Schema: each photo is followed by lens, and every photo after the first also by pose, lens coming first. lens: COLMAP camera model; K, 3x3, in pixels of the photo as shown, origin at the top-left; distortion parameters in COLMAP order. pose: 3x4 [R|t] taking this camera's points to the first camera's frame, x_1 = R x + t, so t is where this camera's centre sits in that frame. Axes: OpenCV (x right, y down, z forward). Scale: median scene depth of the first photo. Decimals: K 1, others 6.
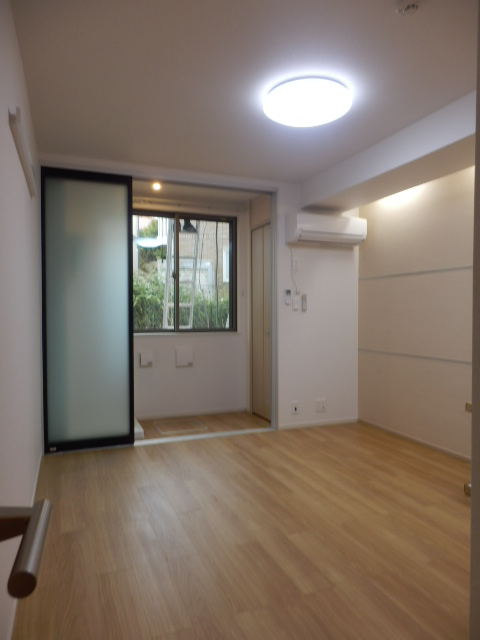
lens RADIAL K [[447.5, 0, 241.5], [0, 447.5, 326.0], [0, 0, 1]] dist [0.007478, 0.000157]
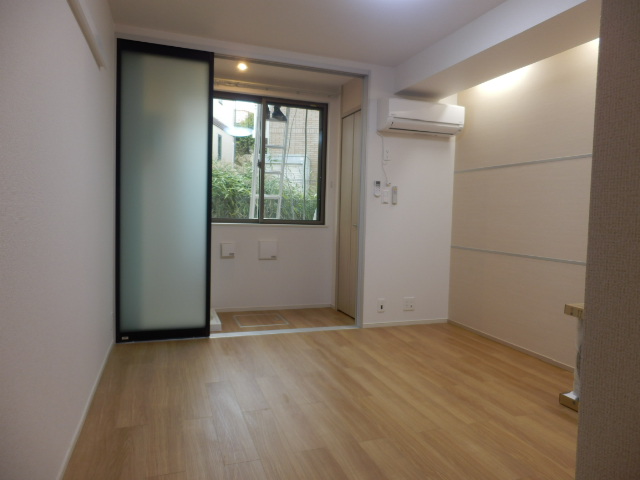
lens RADIAL K [[447.5, 0, 322.9], [0, 447.5, 237.8], [0, 0, 1]] dist [0.007478, 0.000157]
pose [[0.998982, 0.031791, -0.032015, 0.024433], [-0.030812, 0.999056, 0.030629, 0.015078], [0.032959, -0.029611, 0.999018, 0.056890]]
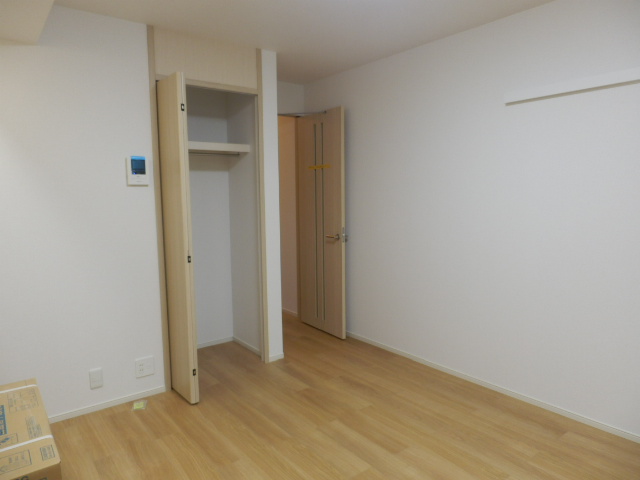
lens RADIAL K [[447.5, 0, 323.2], [0, 447.5, 238.9], [0, 0, 1]] dist [0.007478, 0.000157]
pose [[-0.959595, 0.044069, -0.277911, 0.251700], [0.006571, 0.990900, 0.134440, -0.081855], [0.281306, 0.127182, -0.951153, 1.032869]]
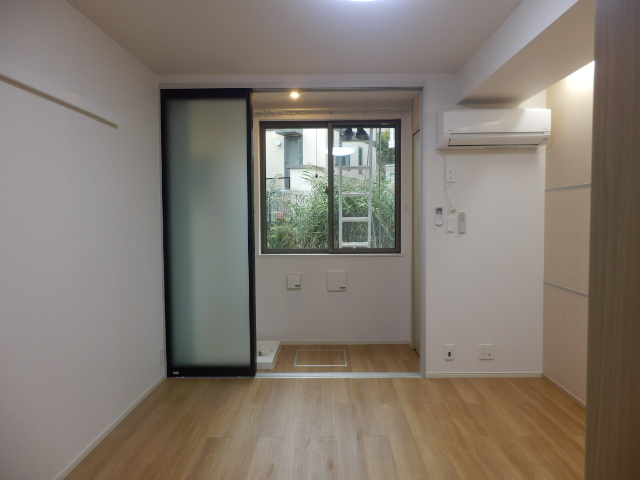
lens RADIAL K [[447.5, 0, 319.8], [0, 447.5, 238.6], [0, 0, 1]] dist [0.007478, 0.000157]
pose [[0.927550, 0.012185, -0.373500, 0.222931], [-0.004931, 0.999780, 0.020372, -0.042241], [0.373666, -0.017055, 0.927406, 0.182054]]
